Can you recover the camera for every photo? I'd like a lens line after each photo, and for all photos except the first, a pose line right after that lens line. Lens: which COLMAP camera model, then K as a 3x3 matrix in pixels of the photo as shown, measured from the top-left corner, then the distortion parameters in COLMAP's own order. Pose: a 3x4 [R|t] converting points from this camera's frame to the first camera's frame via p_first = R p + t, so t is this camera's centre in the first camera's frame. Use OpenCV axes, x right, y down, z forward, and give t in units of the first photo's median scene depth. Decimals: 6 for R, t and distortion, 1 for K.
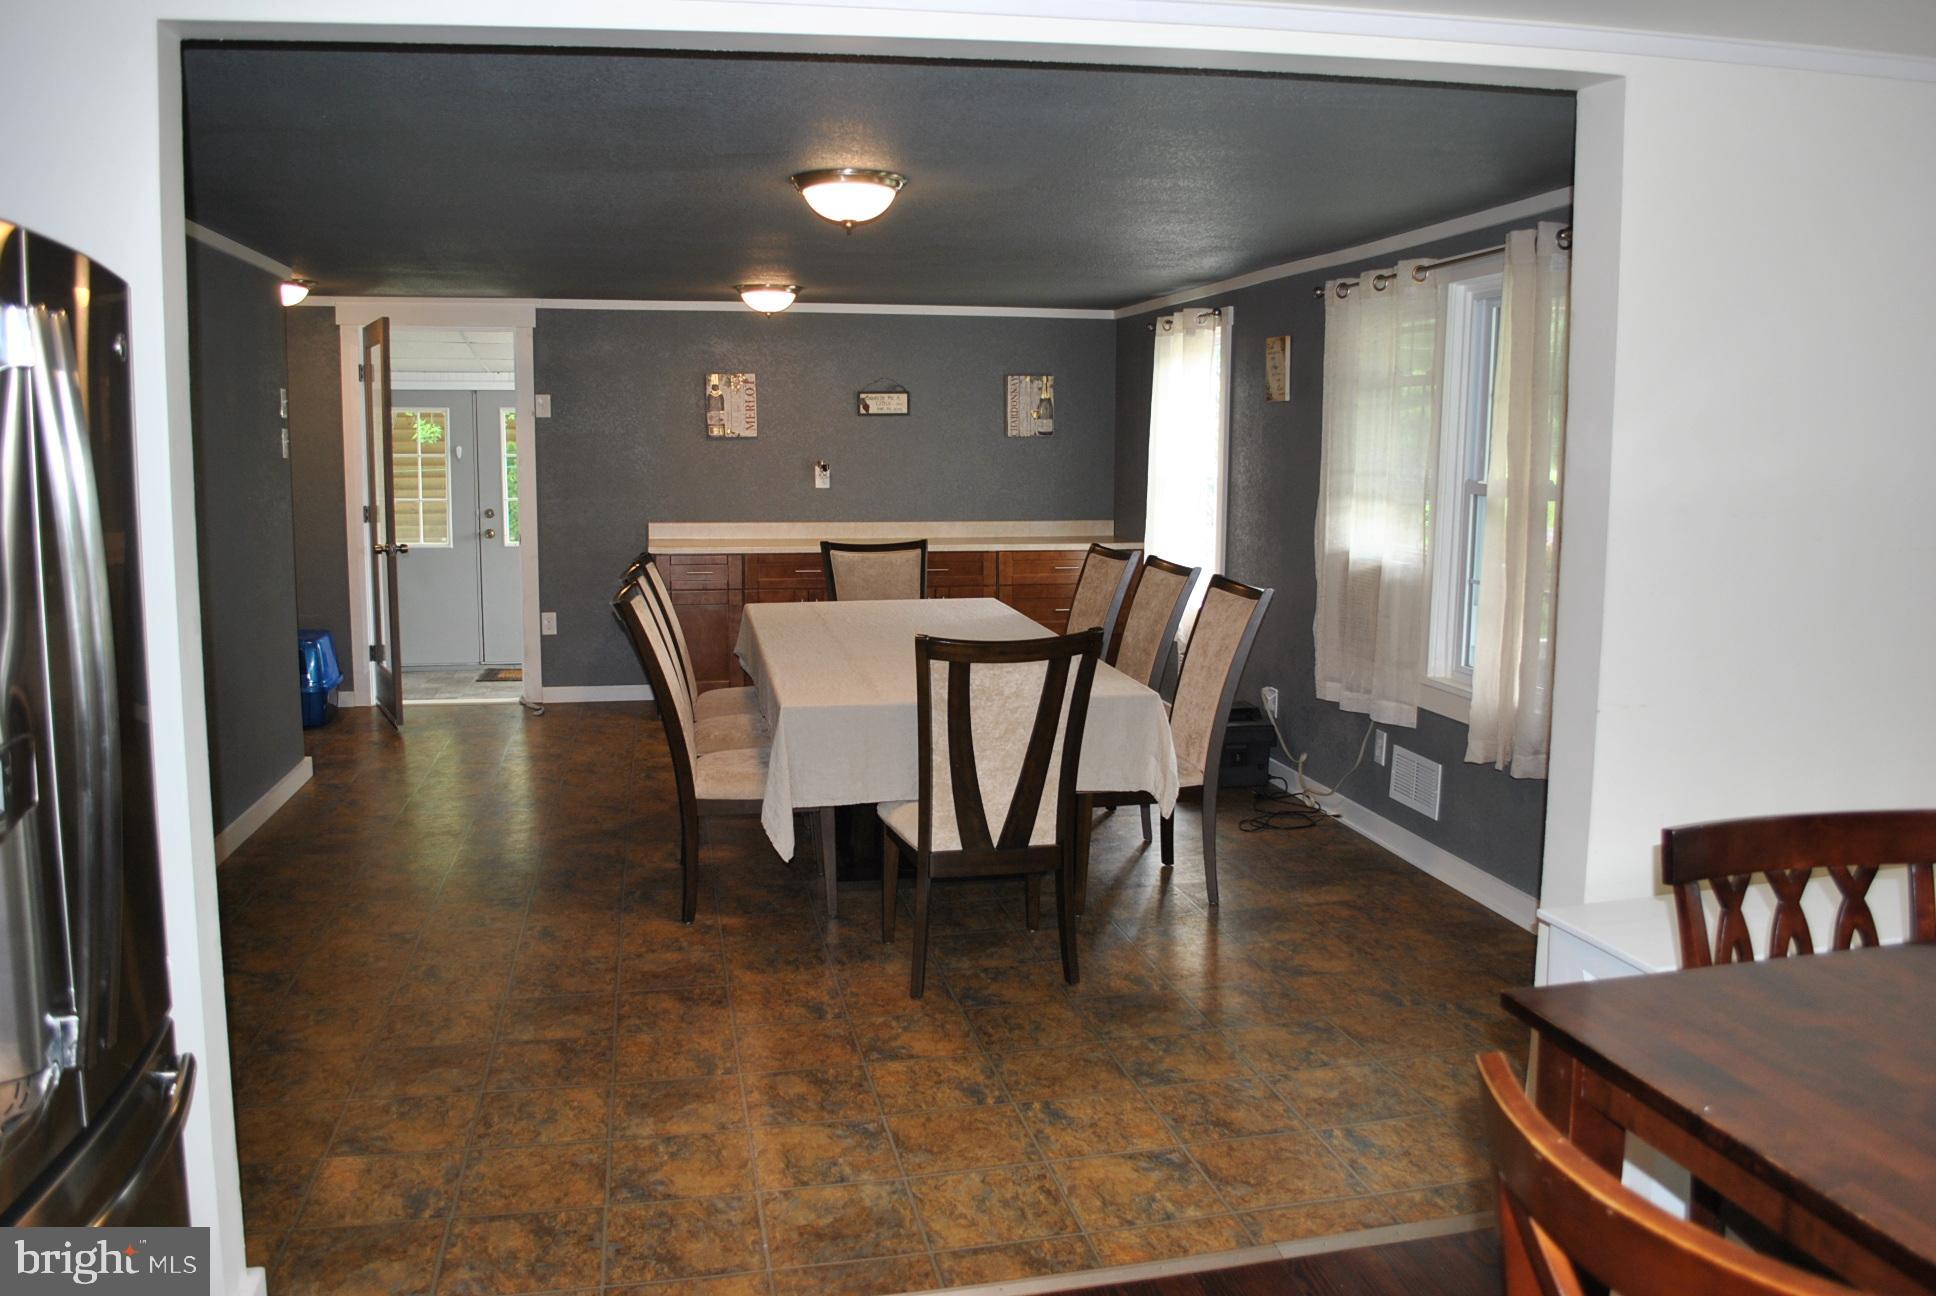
lens RADIAL K [[1533.8, 0, 983.5], [0, 1533.8, 639.9], [0, 0, 1]] dist [-0.089005, 0.019674]
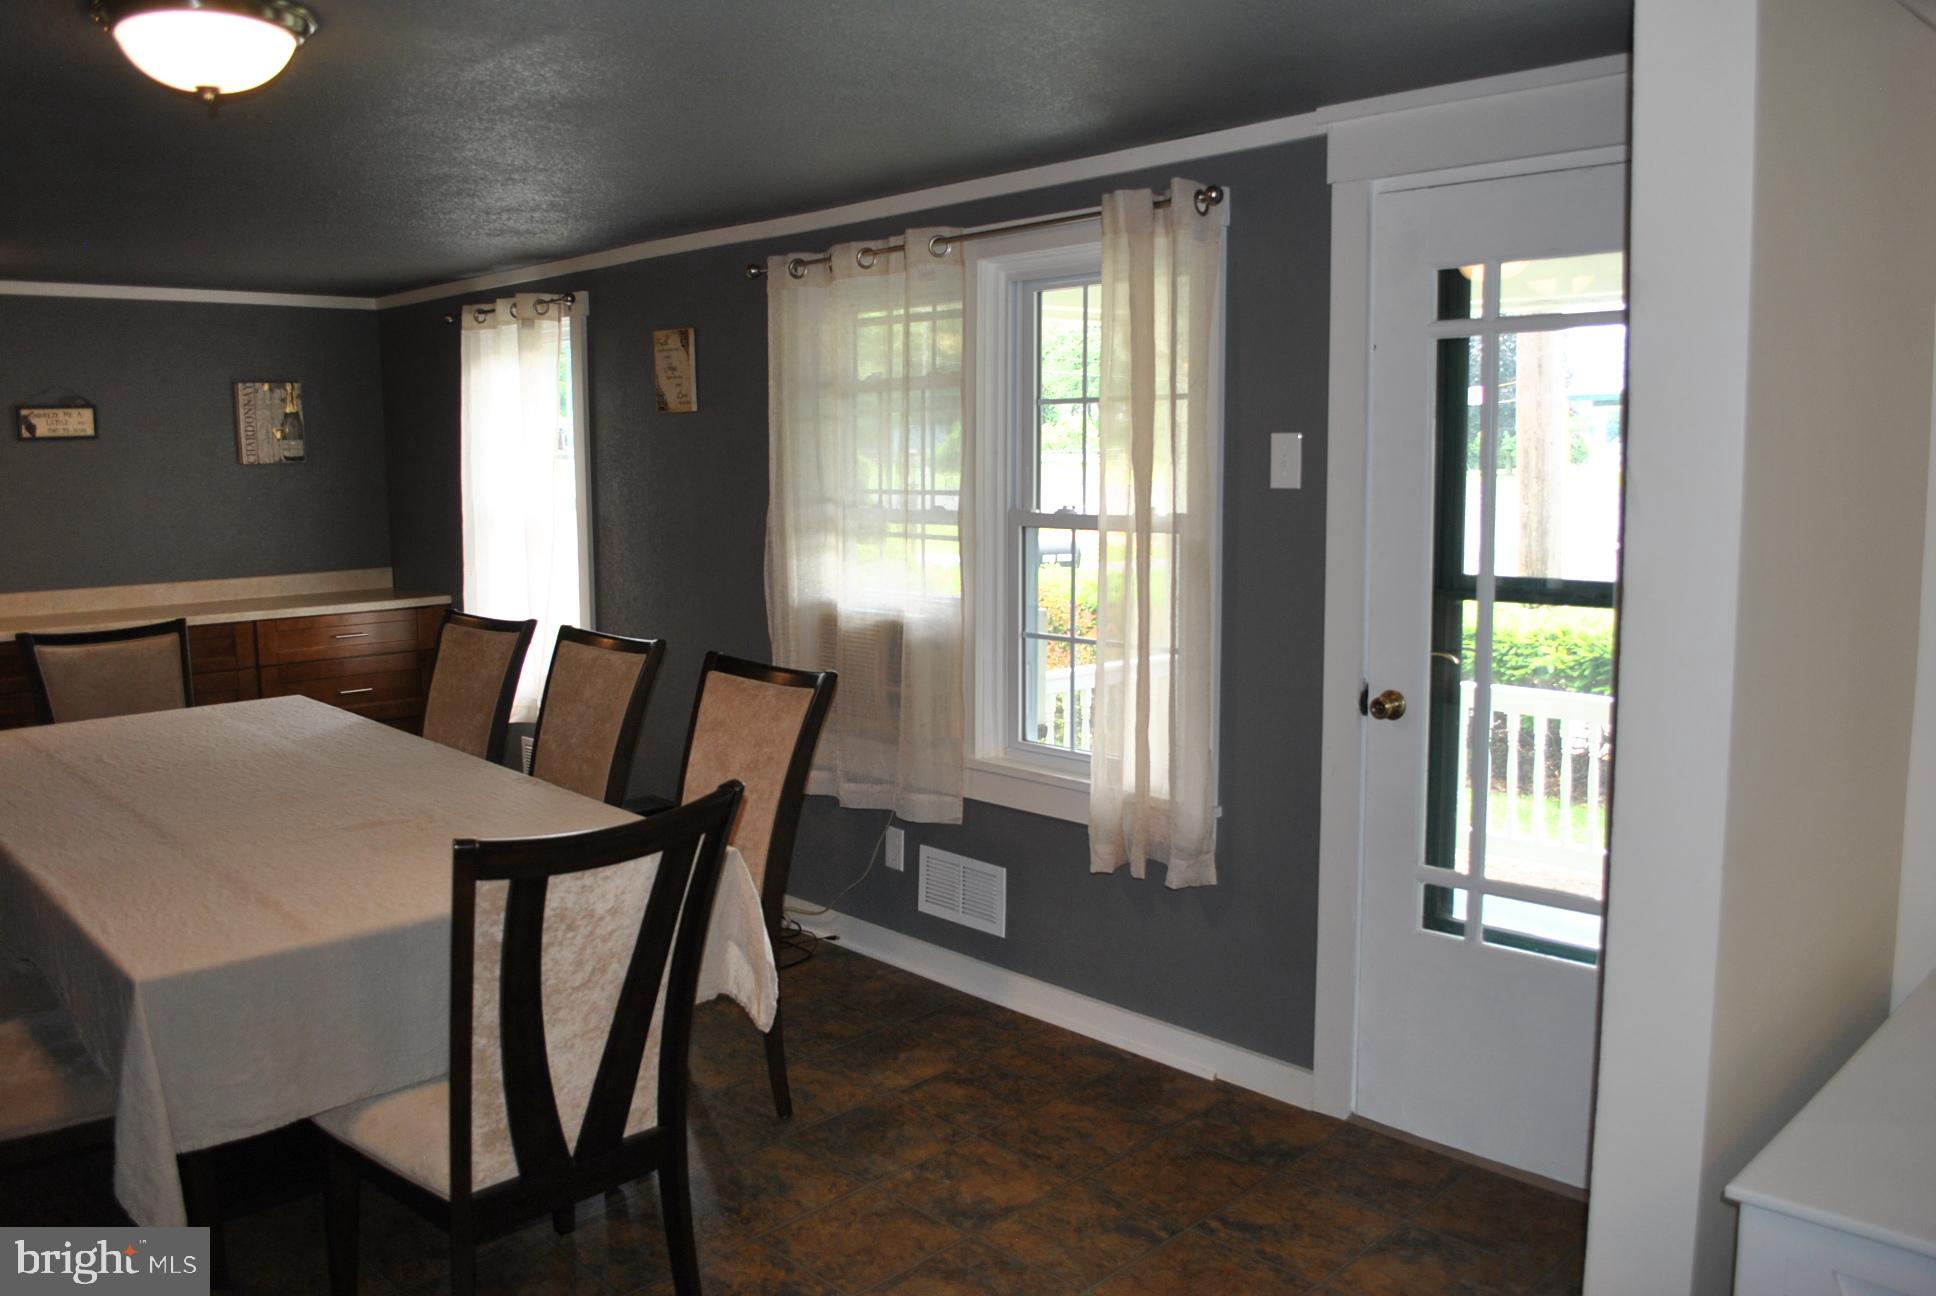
lens RADIAL K [[1533.8, 0, 979.6], [0, 1533.8, 654.5], [0, 0, 1]] dist [-0.089005, 0.019674]
pose [[0.847667, -0.082725, 0.524039, -0.092048], [0.081511, 0.996348, 0.025436, -0.038635], [-0.524230, 0.021154, 0.851314, 0.248087]]
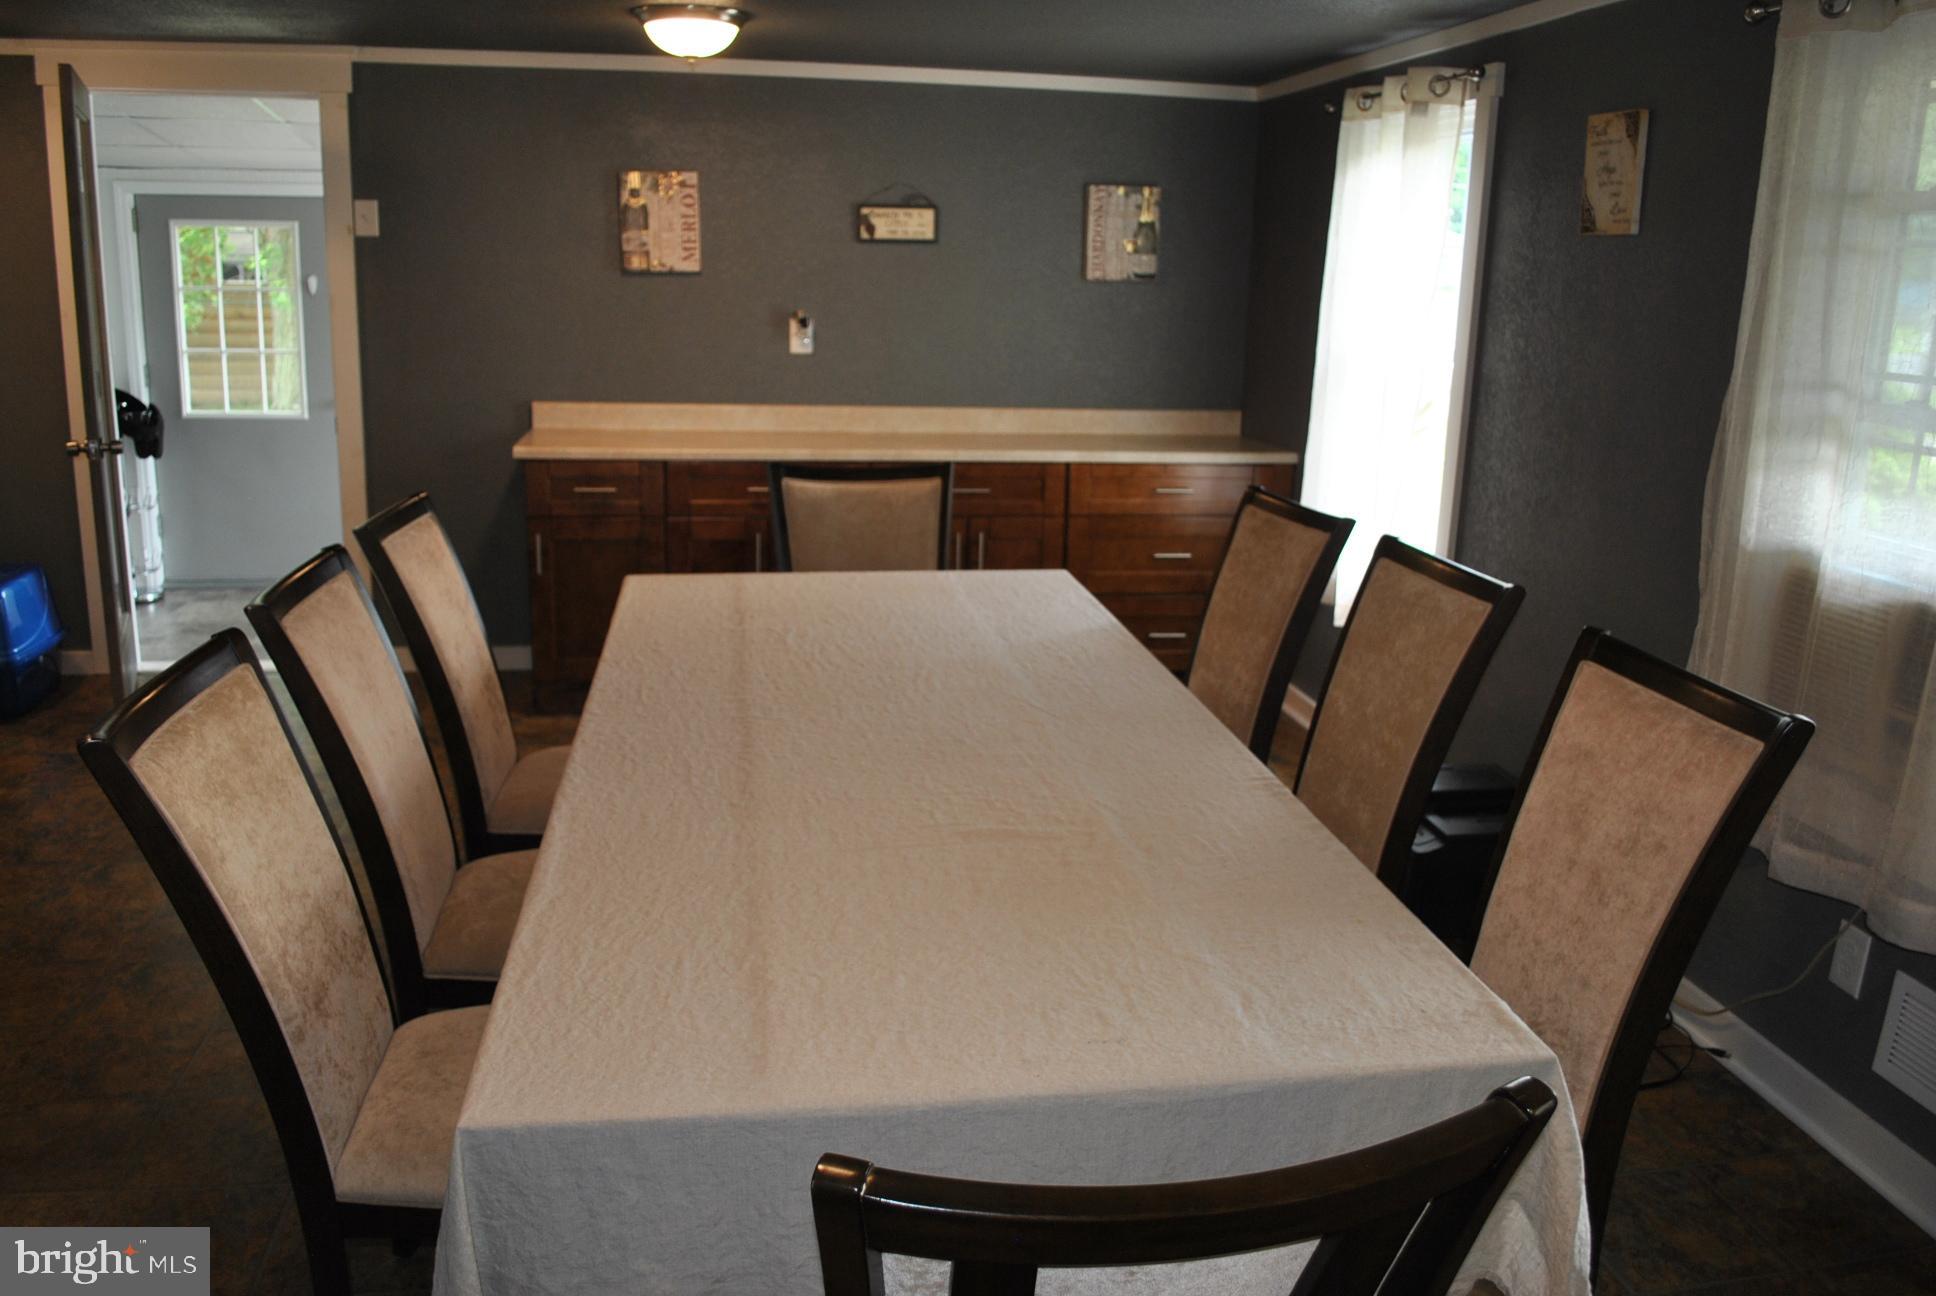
lens RADIAL K [[1533.8, 0, 979.8], [0, 1533.8, 636.9], [0, 0, 1]] dist [-0.089005, 0.019674]
pose [[0.999098, 0.030640, -0.029409, -0.007862], [-0.027410, 0.994139, 0.104573, -0.062715], [0.032440, -0.103672, 0.994082, 0.437142]]
